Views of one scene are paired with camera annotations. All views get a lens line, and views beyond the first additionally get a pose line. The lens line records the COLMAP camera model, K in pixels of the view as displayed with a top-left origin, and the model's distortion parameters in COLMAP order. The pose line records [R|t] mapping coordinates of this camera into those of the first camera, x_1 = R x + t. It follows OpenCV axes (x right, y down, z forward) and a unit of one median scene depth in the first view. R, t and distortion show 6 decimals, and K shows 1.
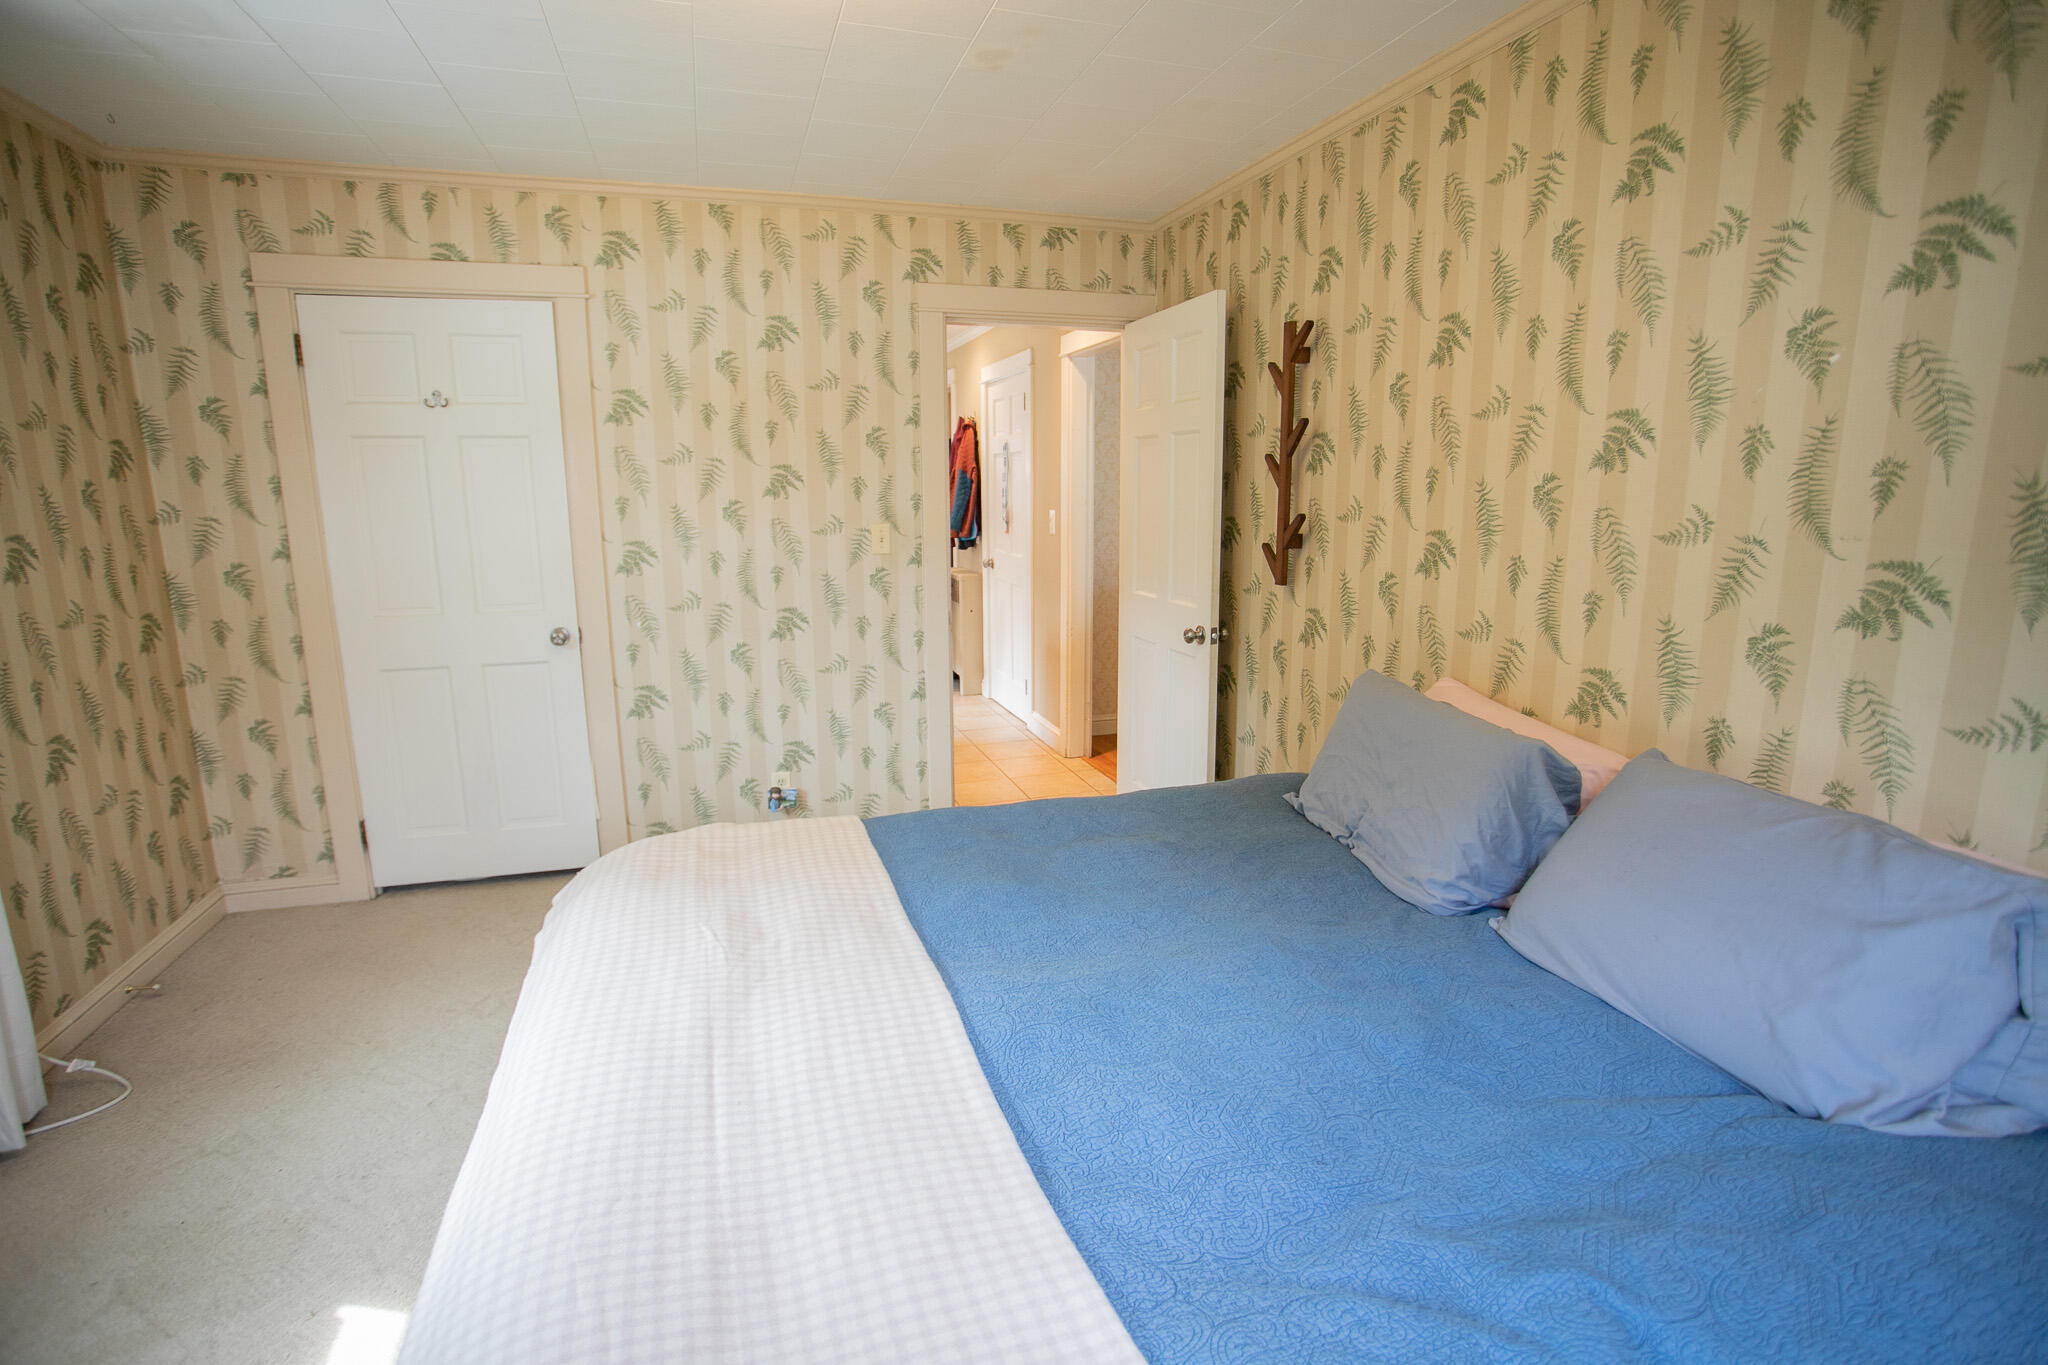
lens RADIAL K [[999.0, 0, 1026.2], [0, 999.0, 677.1], [0, 0, 1]] dist [-0.073840, 0.034122]
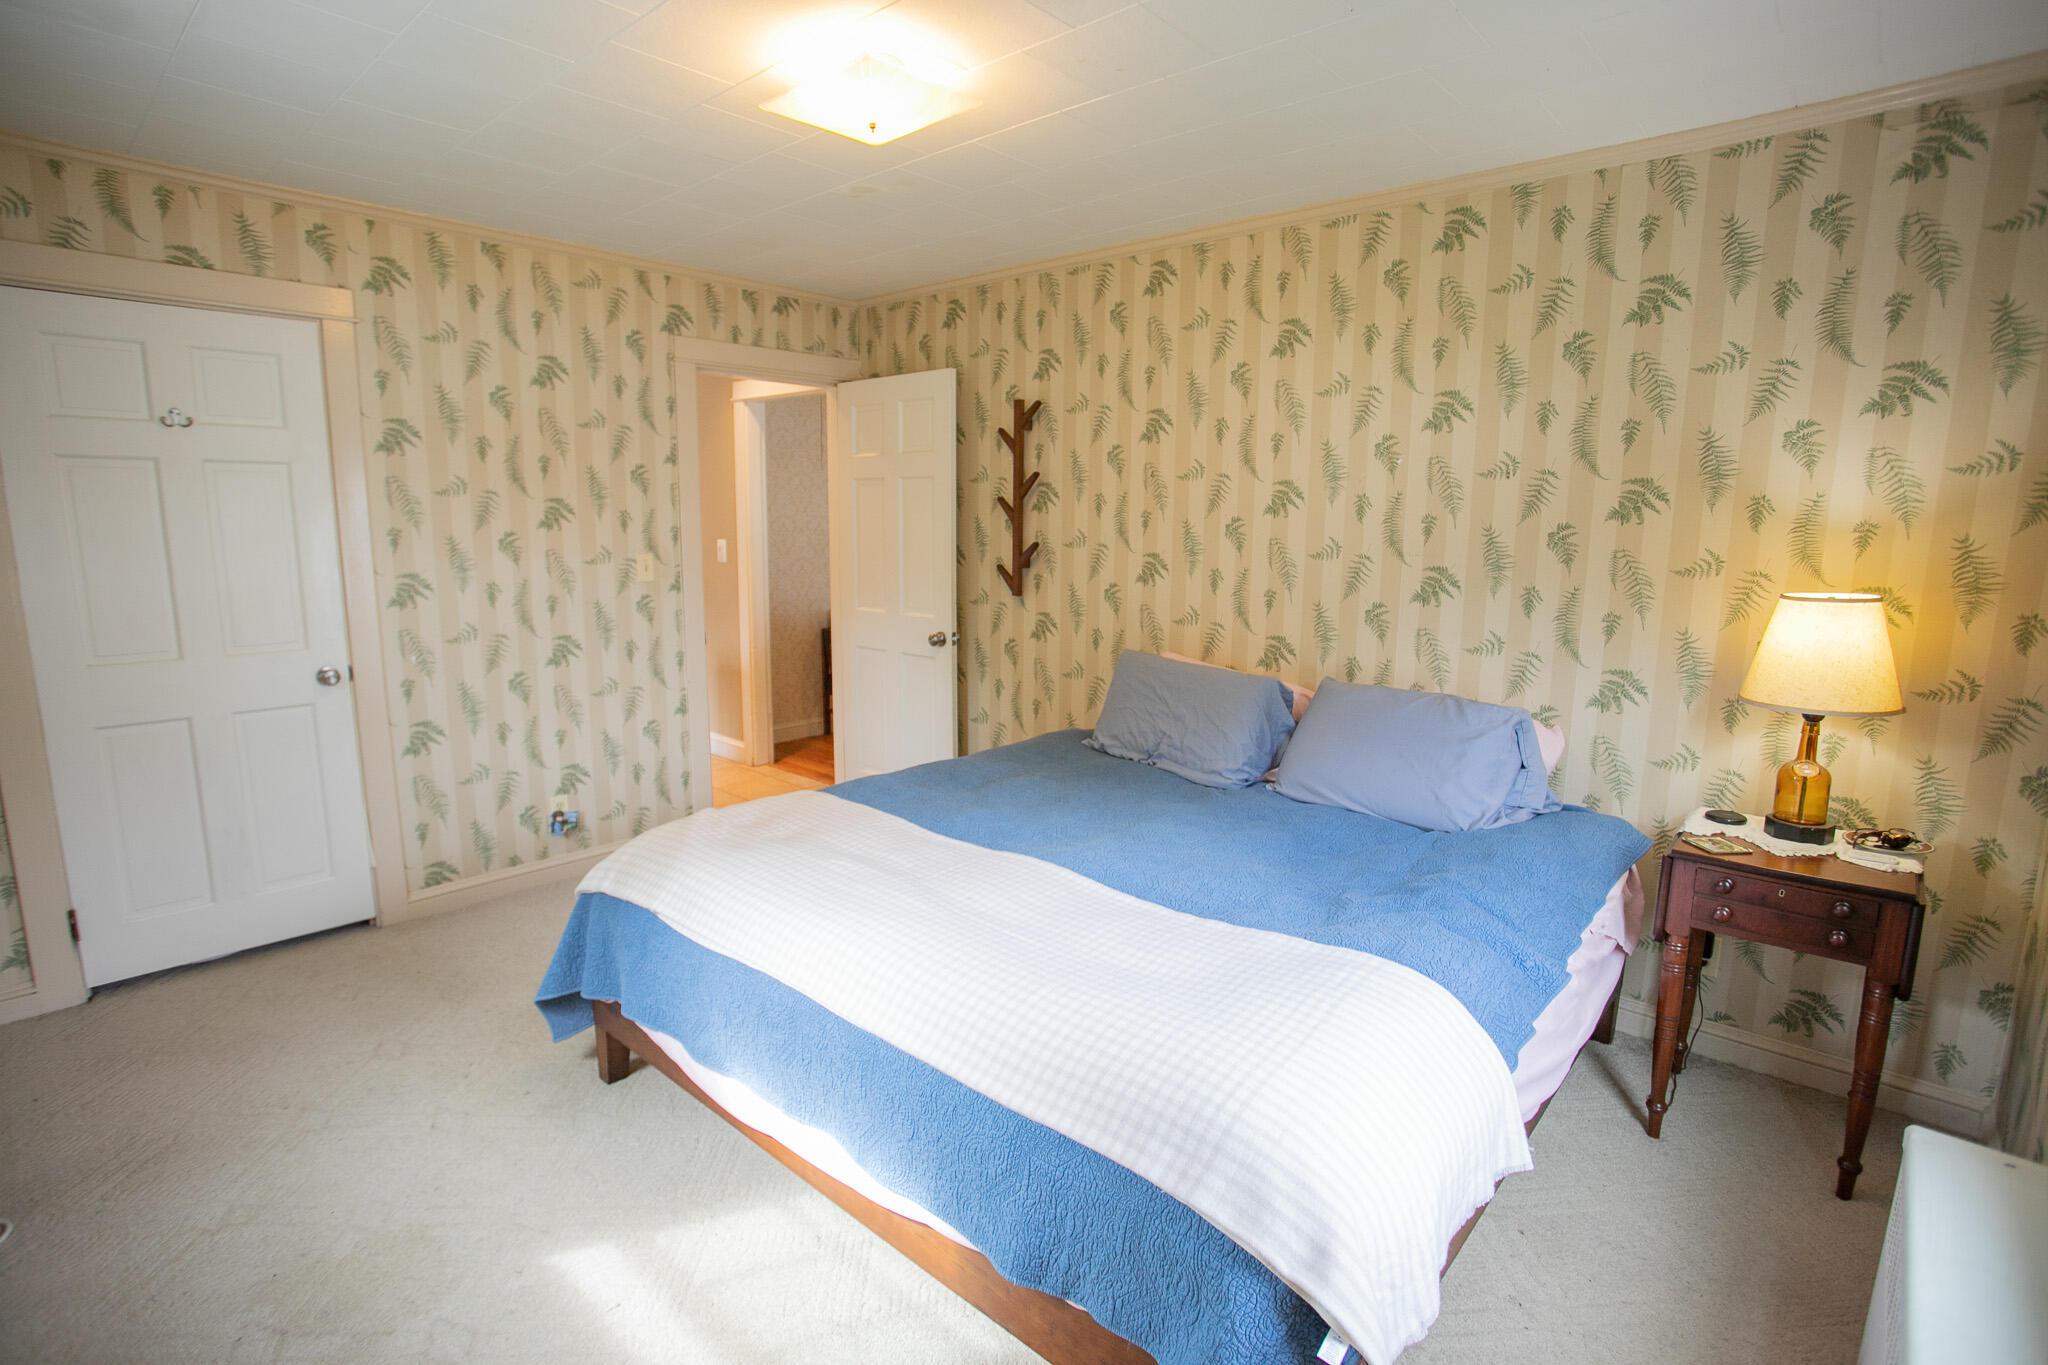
lens RADIAL K [[999.0, 0, 1026.2], [0, 999.0, 677.1], [0, 0, 1]] dist [-0.073840, 0.034122]
pose [[0.861050, -0.070283, 0.503641, -0.387957], [0.083132, 0.996534, -0.003061, 0.019027], [-0.501680, 0.044504, 0.863908, -0.142143]]
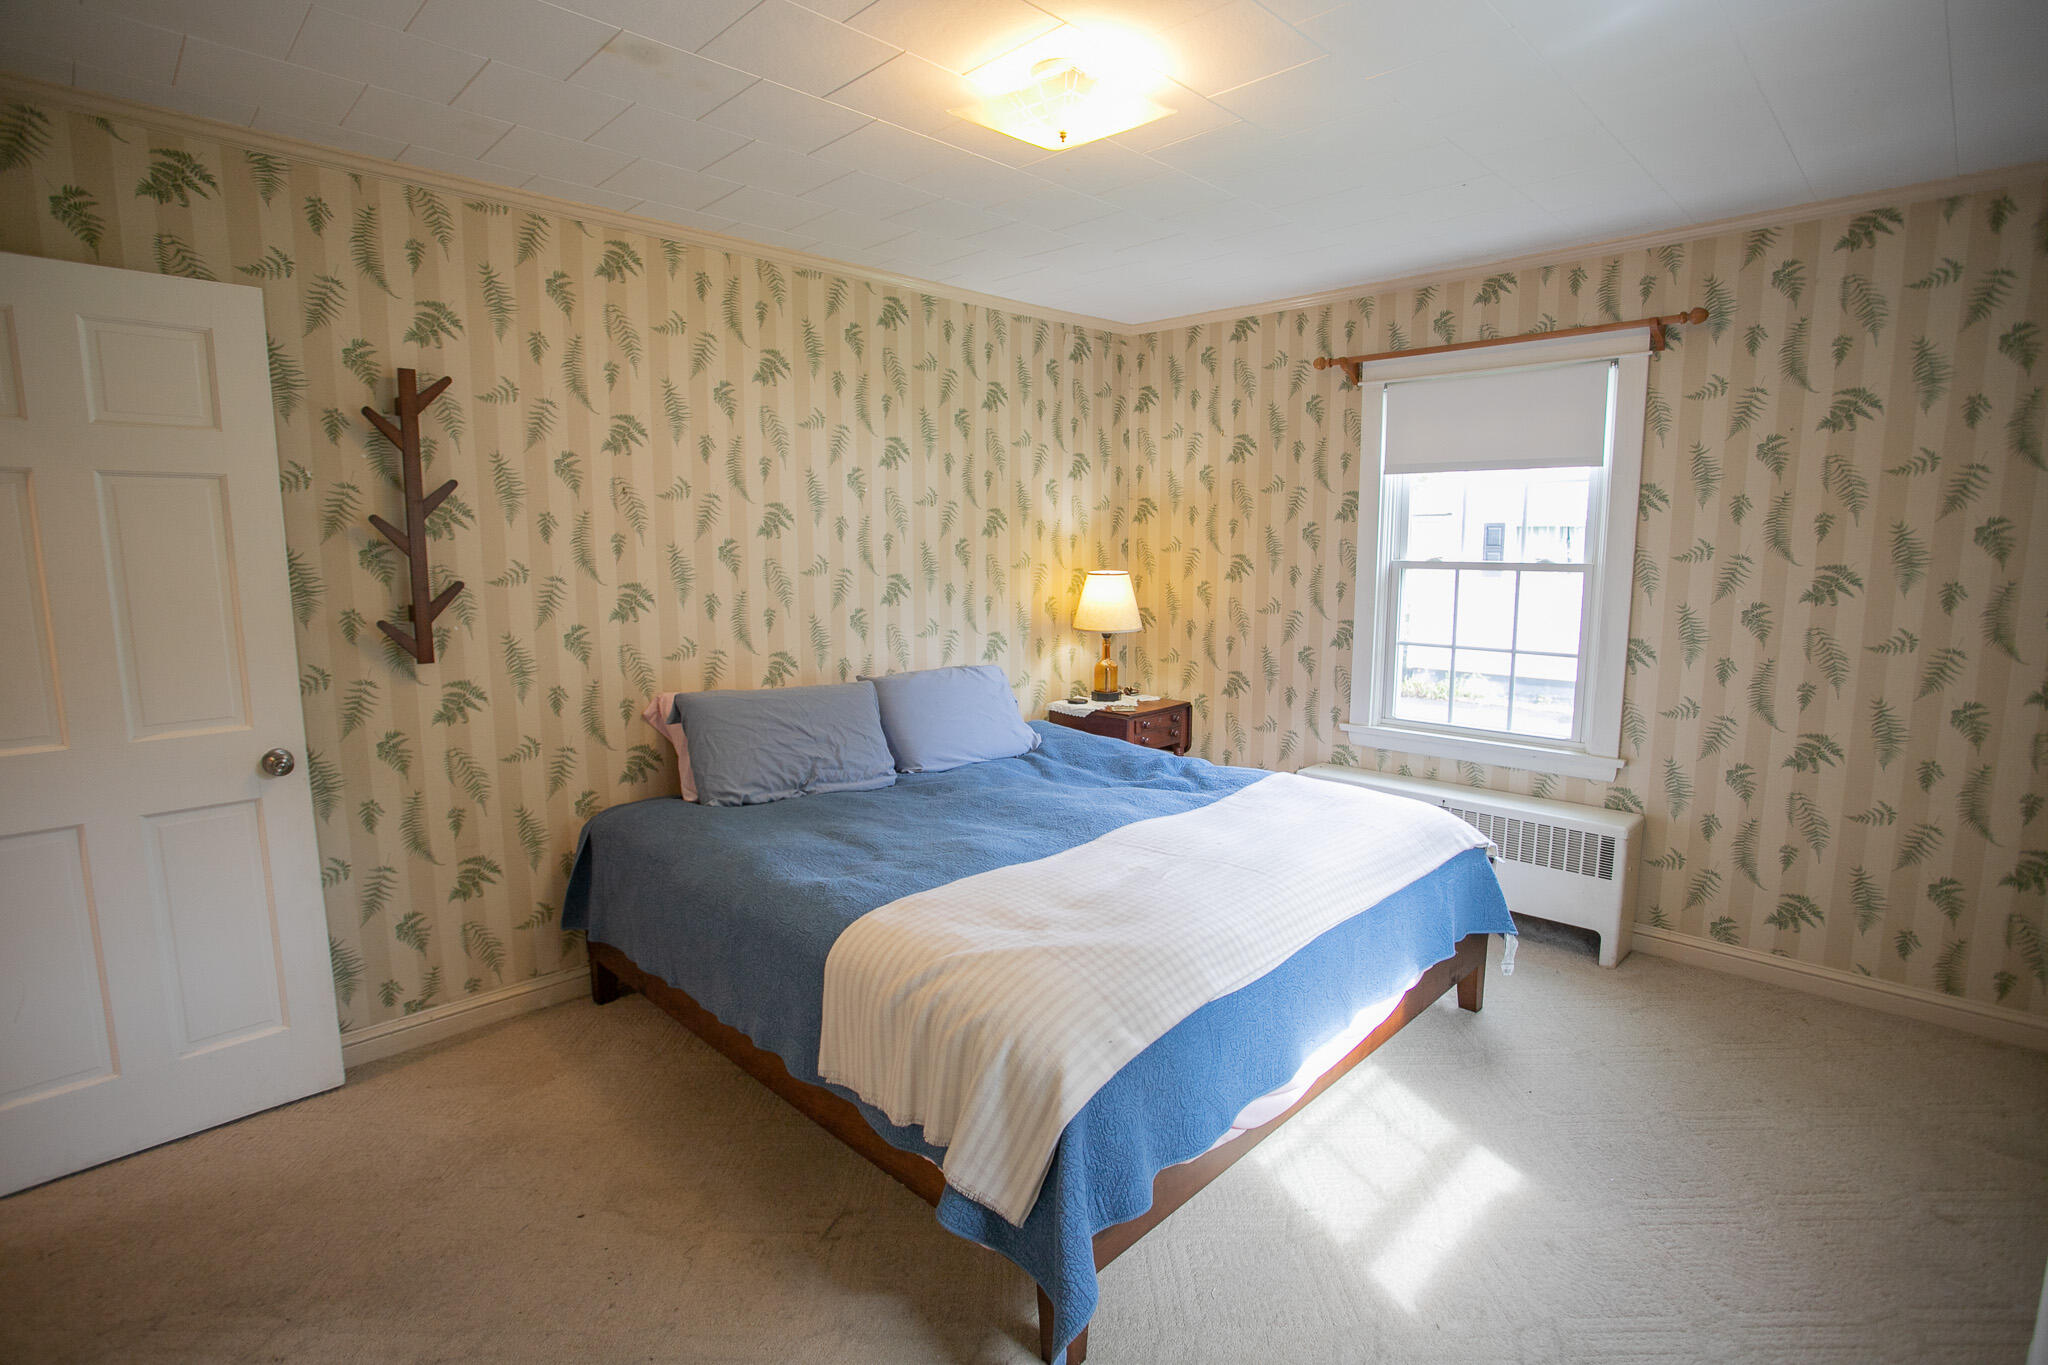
lens RADIAL K [[999.0, 0, 1026.2], [0, 999.0, 677.1], [0, 0, 1]] dist [-0.073840, 0.034122]
pose [[-0.464676, -0.120229, 0.877280, -0.712751], [0.168035, 0.960763, 0.220675, -0.172819], [-0.869391, 0.249957, -0.426241, 0.857677]]
